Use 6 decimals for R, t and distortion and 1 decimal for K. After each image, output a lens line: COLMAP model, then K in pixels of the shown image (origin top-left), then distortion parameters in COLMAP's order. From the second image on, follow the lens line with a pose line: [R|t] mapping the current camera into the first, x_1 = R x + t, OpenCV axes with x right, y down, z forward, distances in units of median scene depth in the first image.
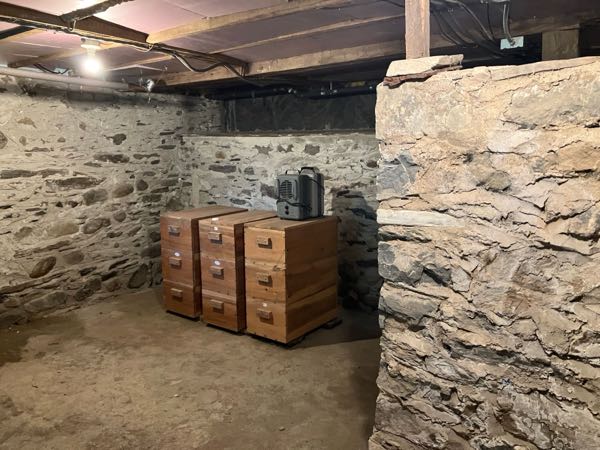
lens RADIAL K [[492.4, 0, 296.2], [0, 492.4, 219.5], [0, 0, 1]] dist [0.041383, -0.049837]
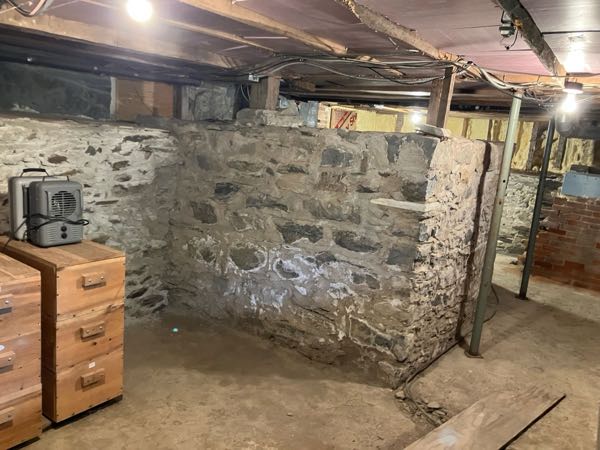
lens RADIAL K [[492.4, 0, 297.4], [0, 492.4, 225.3], [0, 0, 1]] dist [0.041383, -0.049837]
pose [[-0.027100, -0.175762, 0.984060, -0.629584], [0.064546, 0.982059, 0.177182, -0.115862], [-0.997547, 0.068319, -0.015269, 0.580193]]
